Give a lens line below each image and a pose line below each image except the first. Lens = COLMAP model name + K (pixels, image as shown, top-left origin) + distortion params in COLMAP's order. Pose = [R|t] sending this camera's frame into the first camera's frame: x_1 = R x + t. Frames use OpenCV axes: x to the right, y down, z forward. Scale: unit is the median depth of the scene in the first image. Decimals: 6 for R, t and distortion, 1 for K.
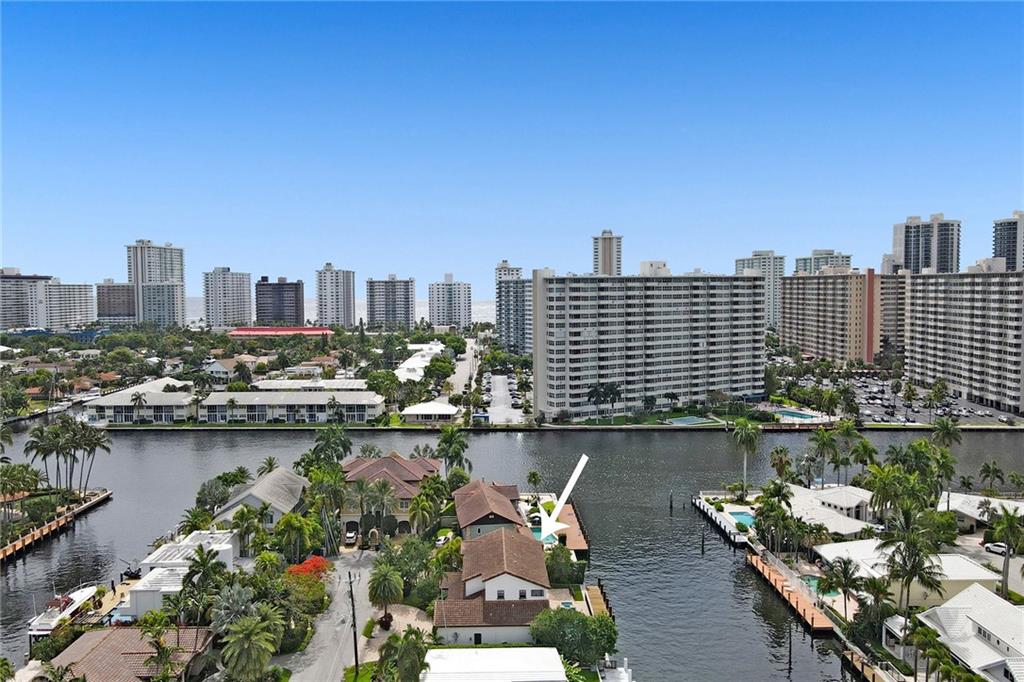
lens RADIAL K [[772.2, 0, 497.1], [0, 772.2, 330.5], [0, 0, 1]] dist [0.015043, -0.000671]
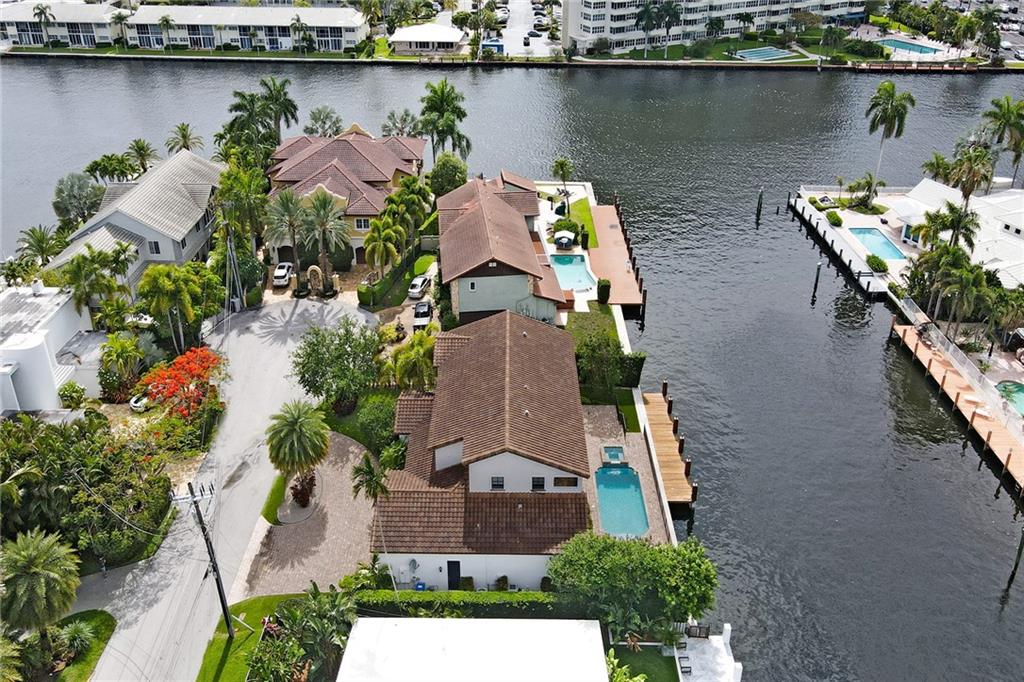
lens RADIAL K [[772.2, 0, 502.4], [0, 772.2, 283.5], [0, 0, 1]] dist [0.015043, -0.000671]
pose [[0.999703, 0.017576, -0.016878, 0.005438], [-0.008570, 0.901997, 0.431657, -0.006573], [0.022811, -0.431384, 0.901880, 0.216538]]
